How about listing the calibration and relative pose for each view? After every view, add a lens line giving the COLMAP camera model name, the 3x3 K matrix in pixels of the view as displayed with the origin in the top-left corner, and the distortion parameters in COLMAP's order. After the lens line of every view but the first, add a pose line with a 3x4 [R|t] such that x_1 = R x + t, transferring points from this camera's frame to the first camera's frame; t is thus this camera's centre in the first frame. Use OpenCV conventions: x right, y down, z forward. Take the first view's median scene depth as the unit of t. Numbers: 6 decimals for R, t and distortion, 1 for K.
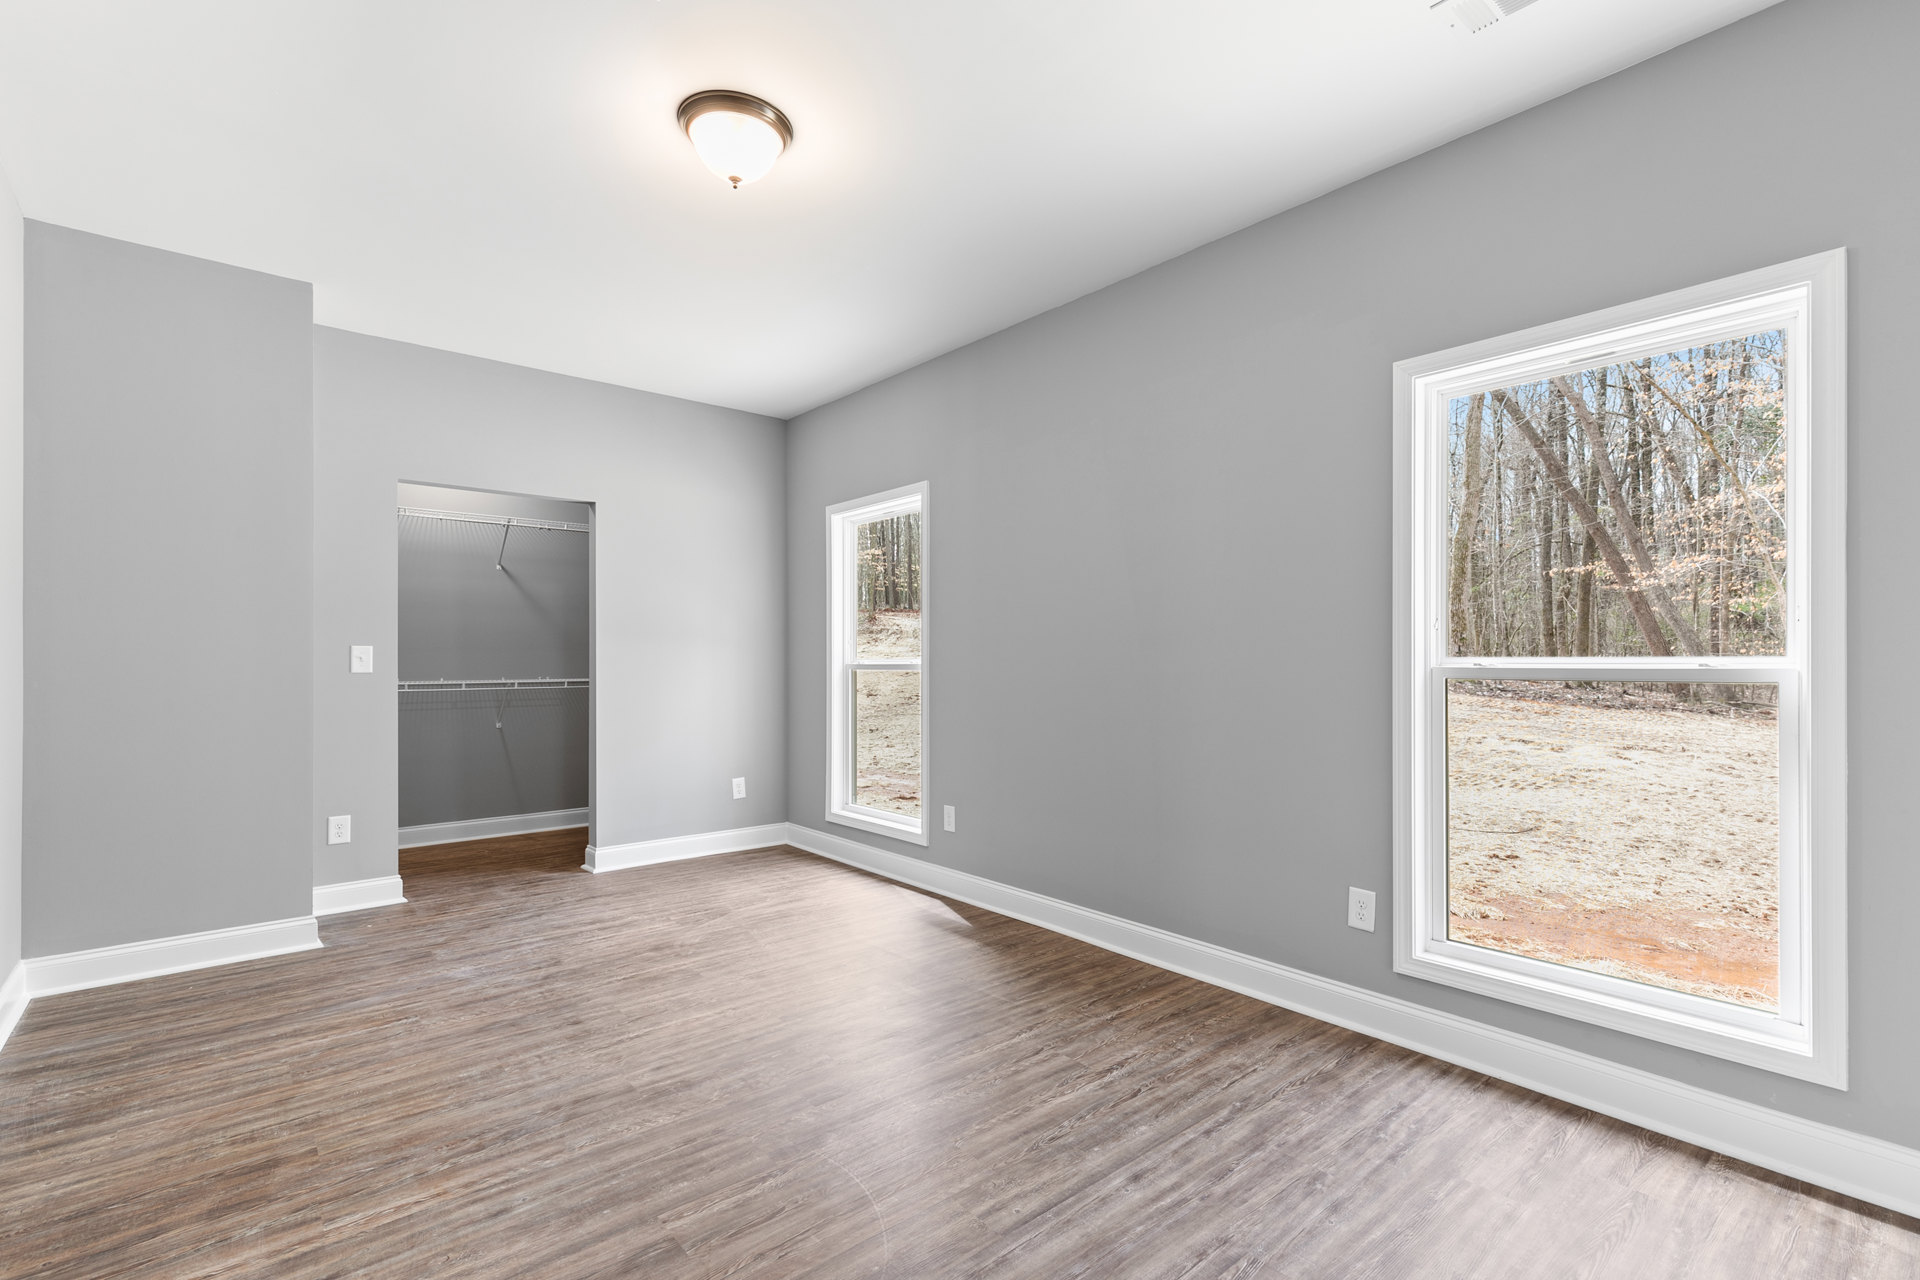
lens RADIAL K [[868.9, 0, 959.2], [0, 868.9, 650.5], [0, 0, 1]] dist [0.011570, -0.001453]
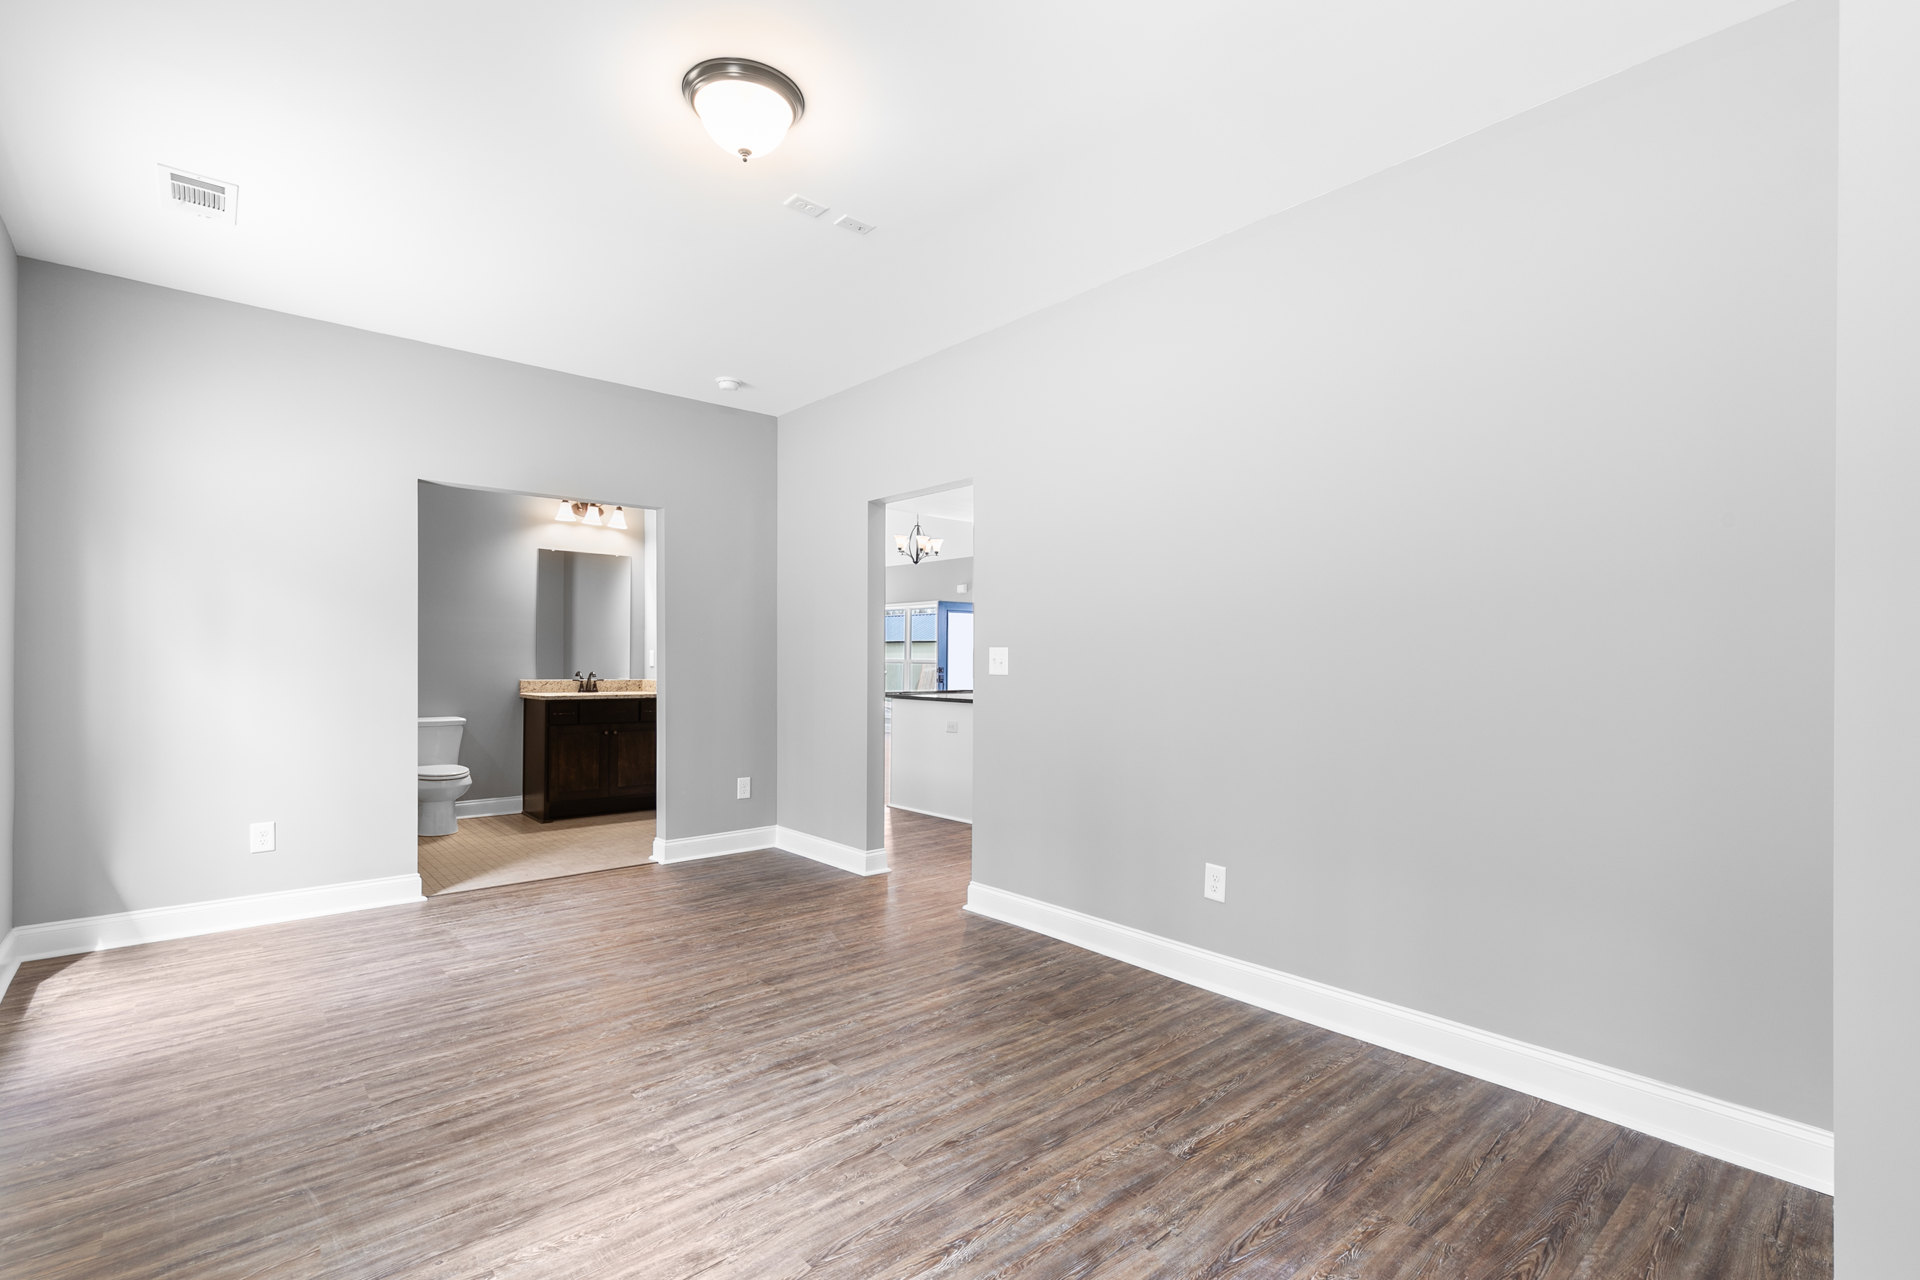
lens RADIAL K [[868.9, 0, 948.2], [0, 868.9, 651.8], [0, 0, 1]] dist [0.011570, -0.001453]
pose [[-0.999980, -0.006251, -0.000091, -0.518957], [-0.006248, 0.999797, -0.019143, 0.021290], [0.000210, -0.019142, -0.999817, 2.098839]]
